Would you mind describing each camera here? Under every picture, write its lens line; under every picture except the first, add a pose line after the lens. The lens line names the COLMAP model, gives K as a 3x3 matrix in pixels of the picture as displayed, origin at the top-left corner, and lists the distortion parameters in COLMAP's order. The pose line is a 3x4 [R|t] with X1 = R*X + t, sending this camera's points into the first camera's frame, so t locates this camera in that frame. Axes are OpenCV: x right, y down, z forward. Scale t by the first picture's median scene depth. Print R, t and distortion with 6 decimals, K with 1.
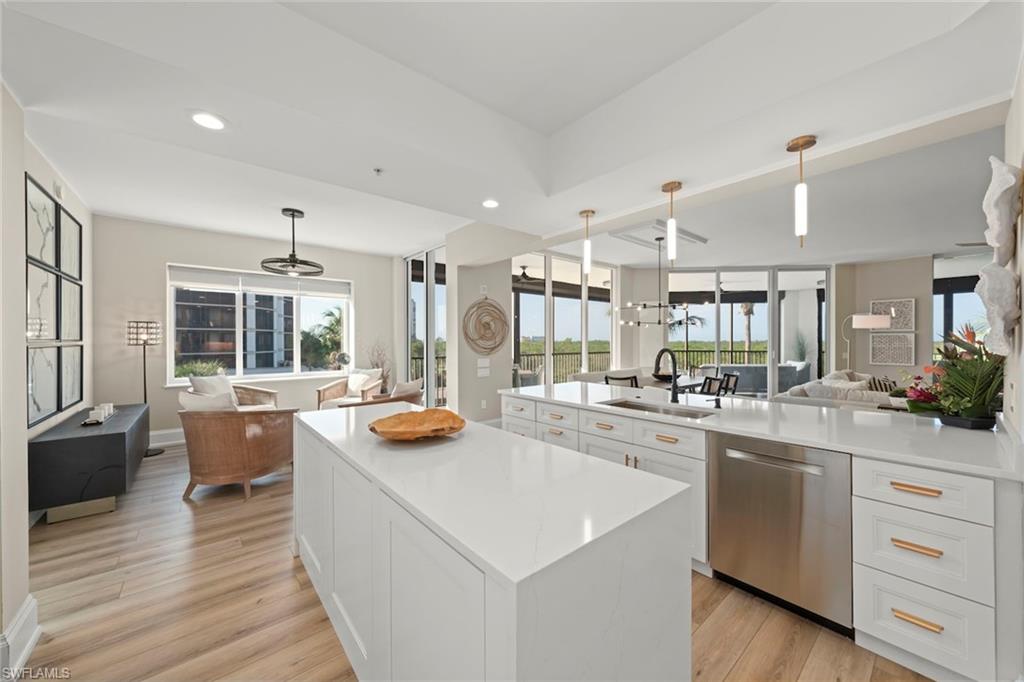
lens RADIAL K [[373.0, 0, 518.4], [0, 373.0, 342.9], [0, 0, 1]] dist [-0.001436, 0.000217]
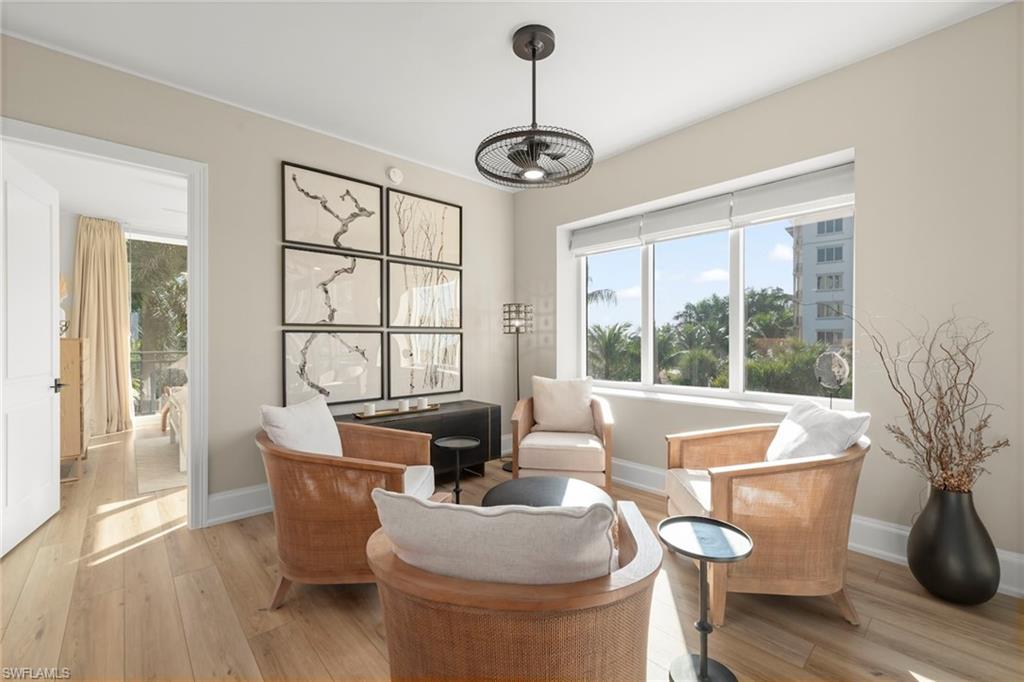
lens RADIAL K [[420.4, 0, 513.3], [0, 420.4, 342.3], [0, 0, 1]] dist [-0.000035, 0.000210]
pose [[0.035189, 0.005602, -0.999365, -0.079605], [-0.003306, 0.999979, 0.005489, 0.020235], [0.999375, 0.003111, 0.035207, 0.948253]]
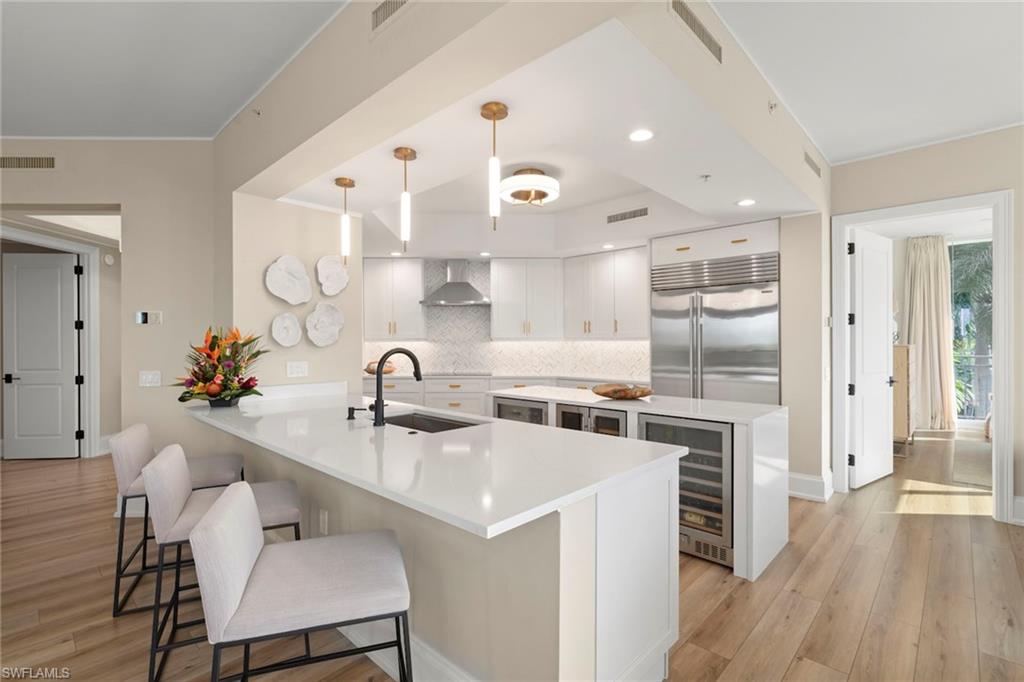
lens RADIAL K [[471.3, 0, 514.8], [0, 471.3, 340.9], [0, 0, 1]] dist [0.001268, 0.000749]
pose [[-0.994468, 0.005964, -0.104875, 0.153931], [0.005450, 0.999972, 0.005191, -0.003363], [0.104903, 0.004590, -0.994472, 1.186948]]
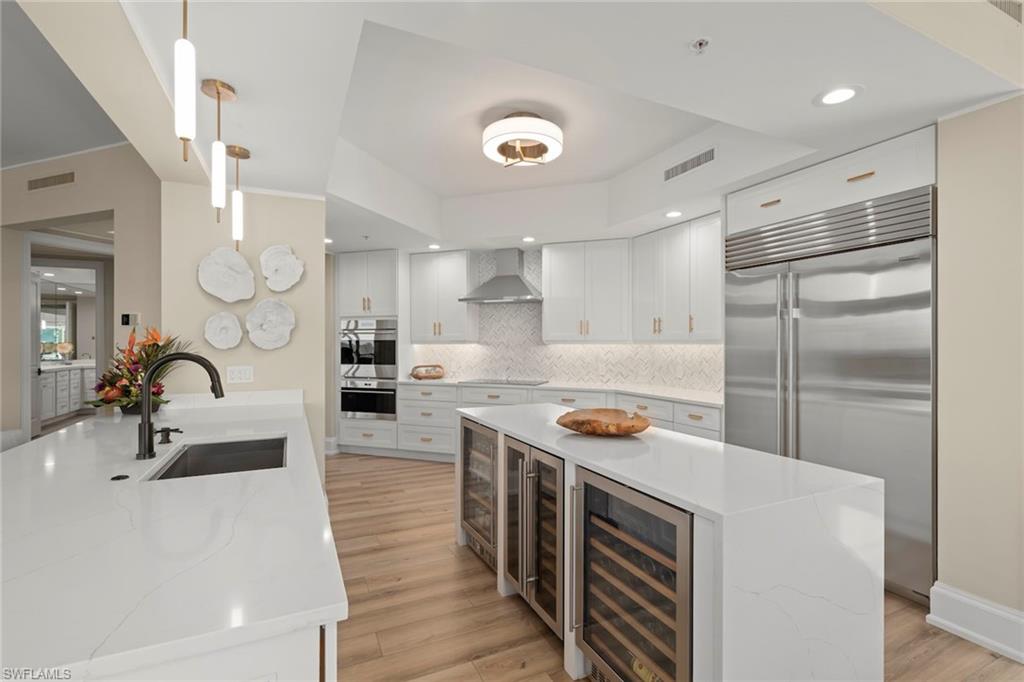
lens RADIAL K [[471.3, 0, 511.8], [0, 471.3, 344.9], [0, 0, 1]] dist [0.001268, 0.000749]
pose [[-0.965257, 0.001479, 0.261297, -0.150589], [0.003200, 0.999976, 0.006158, -0.000962], [-0.261281, 0.006780, -0.965239, 0.934852]]
